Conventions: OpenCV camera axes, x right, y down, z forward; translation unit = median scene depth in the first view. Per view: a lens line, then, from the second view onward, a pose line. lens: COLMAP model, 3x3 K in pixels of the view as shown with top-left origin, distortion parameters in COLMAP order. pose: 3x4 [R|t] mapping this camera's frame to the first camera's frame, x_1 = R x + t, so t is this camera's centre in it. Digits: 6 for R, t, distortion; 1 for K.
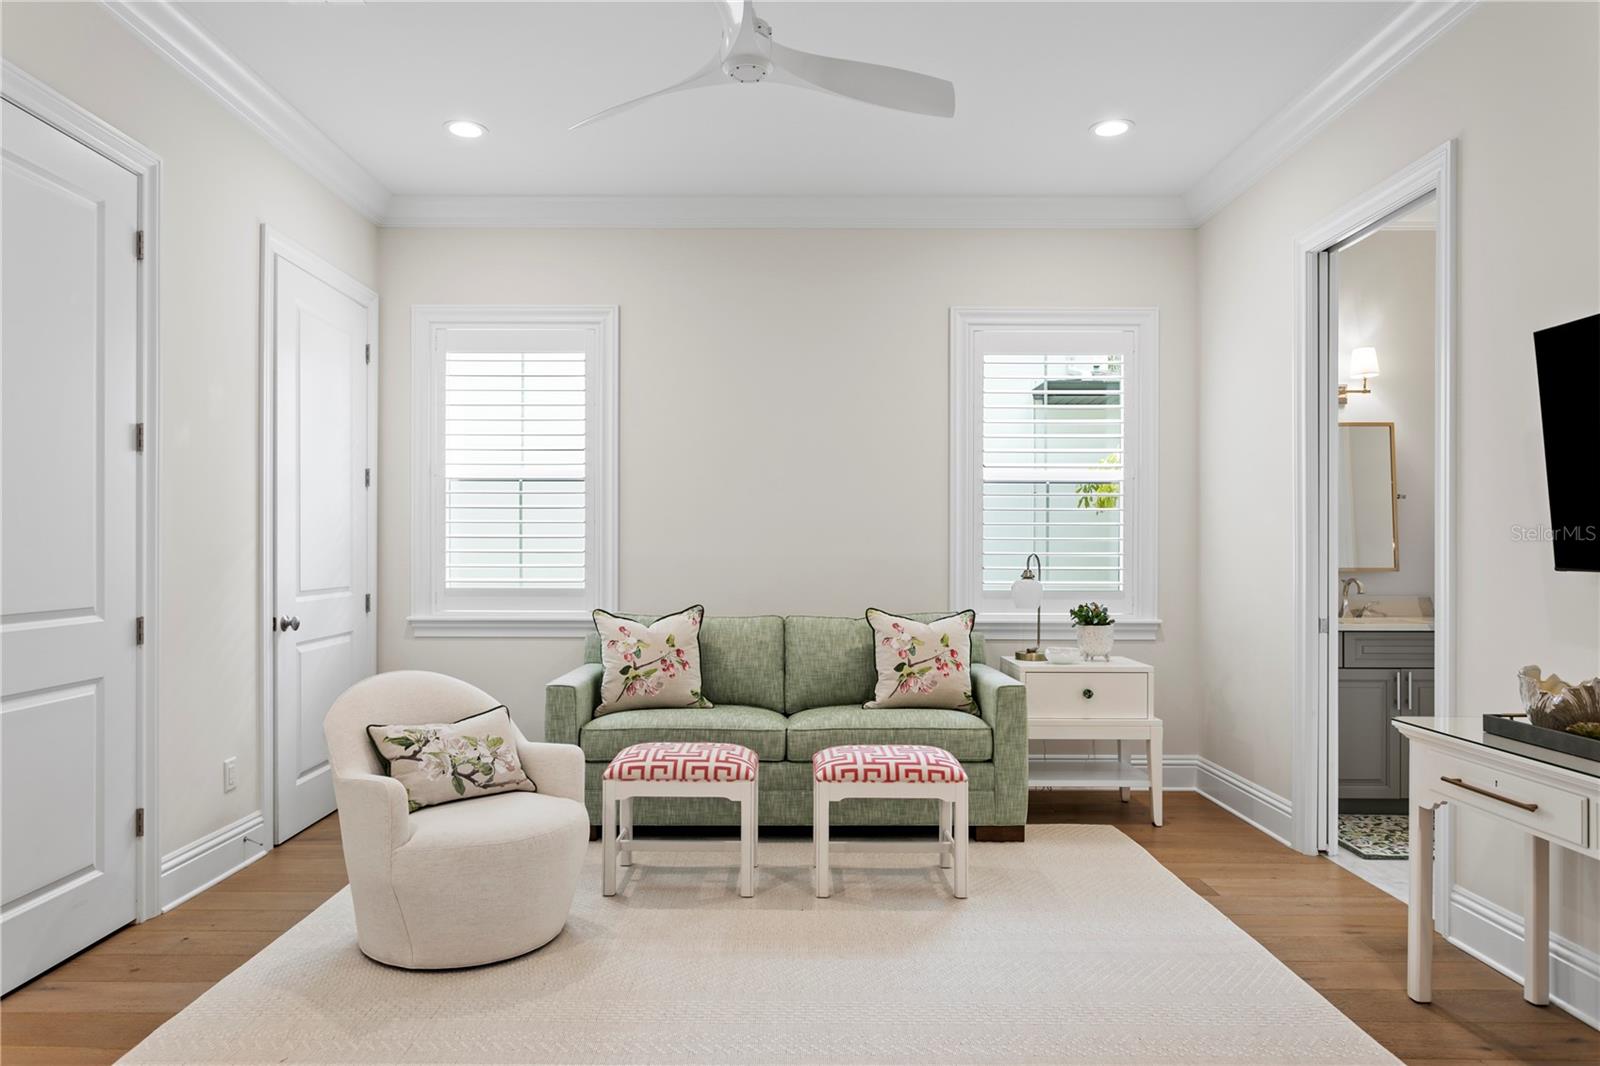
lens RADIAL K [[1033.3, 0, 791.5], [0, 1033.3, 541.7], [0, 0, 1]] dist [-0.016160, 0.002607]
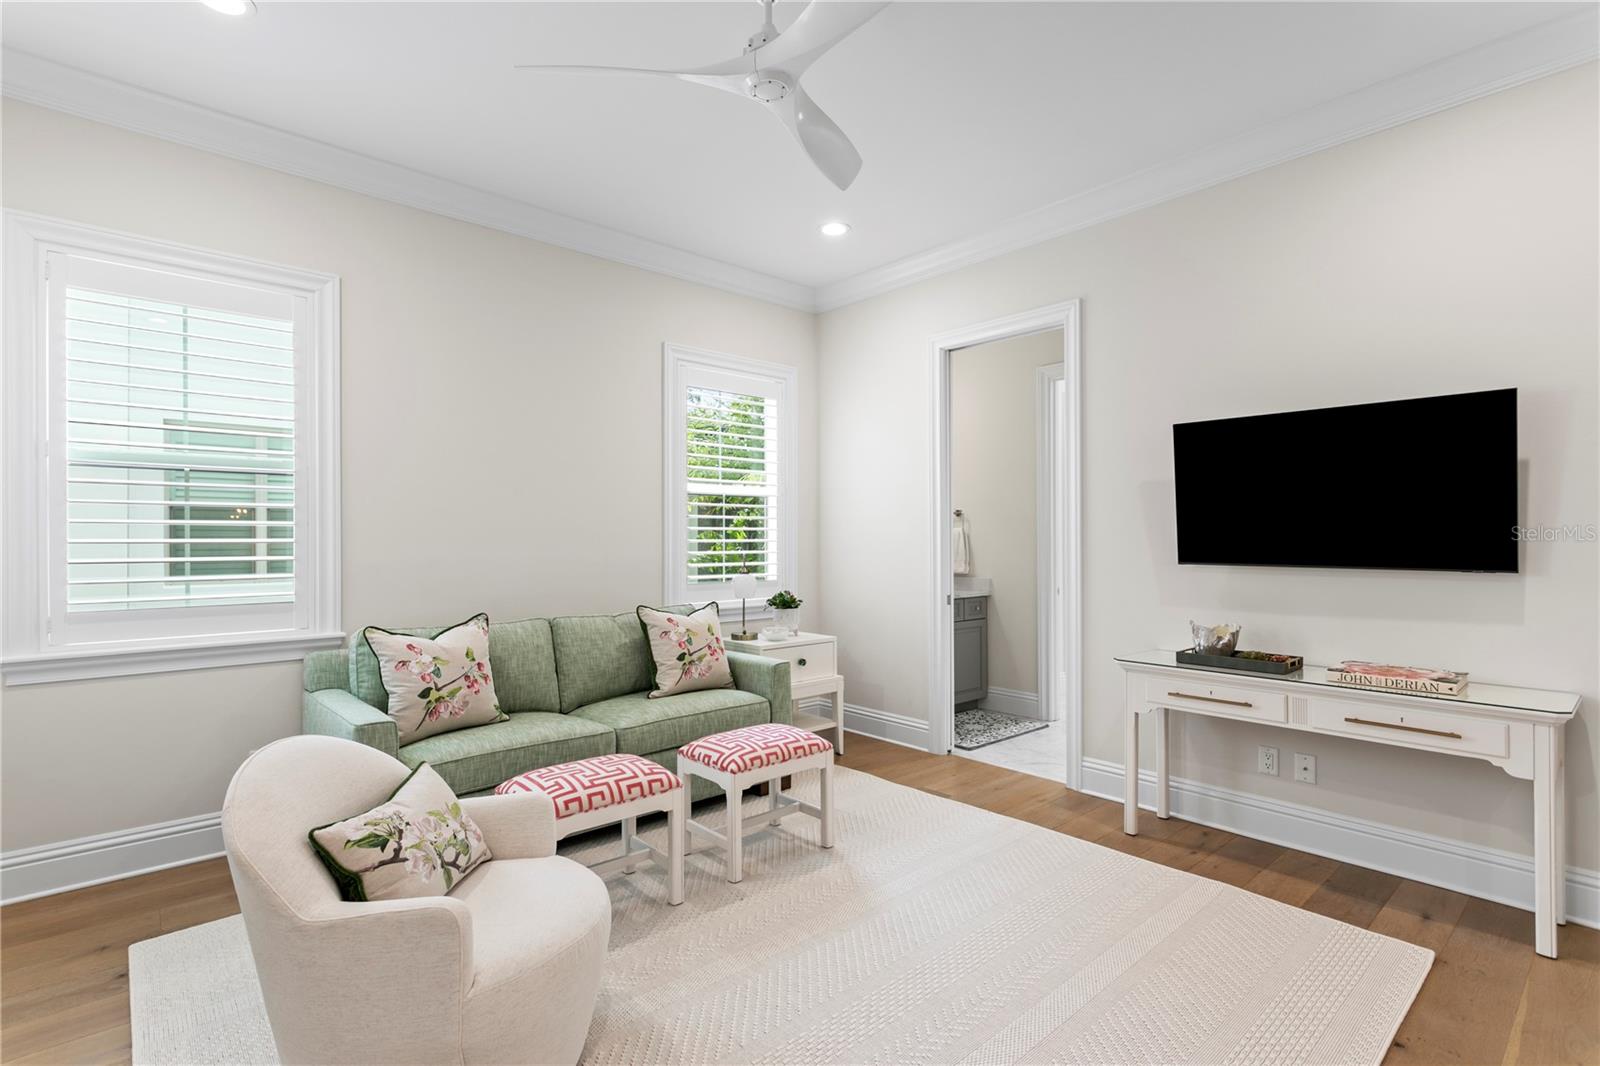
lens RADIAL K [[772.2, 0, 800.0], [0, 772.2, 533.0], [0, 0, 1]] dist [-0.002303, 0.000502]
pose [[0.735232, 0.002838, 0.677809, -0.375118], [-0.002021, 0.999996, -0.001994, -0.012424], [-0.677812, 0.000096, 0.735235, 0.295402]]
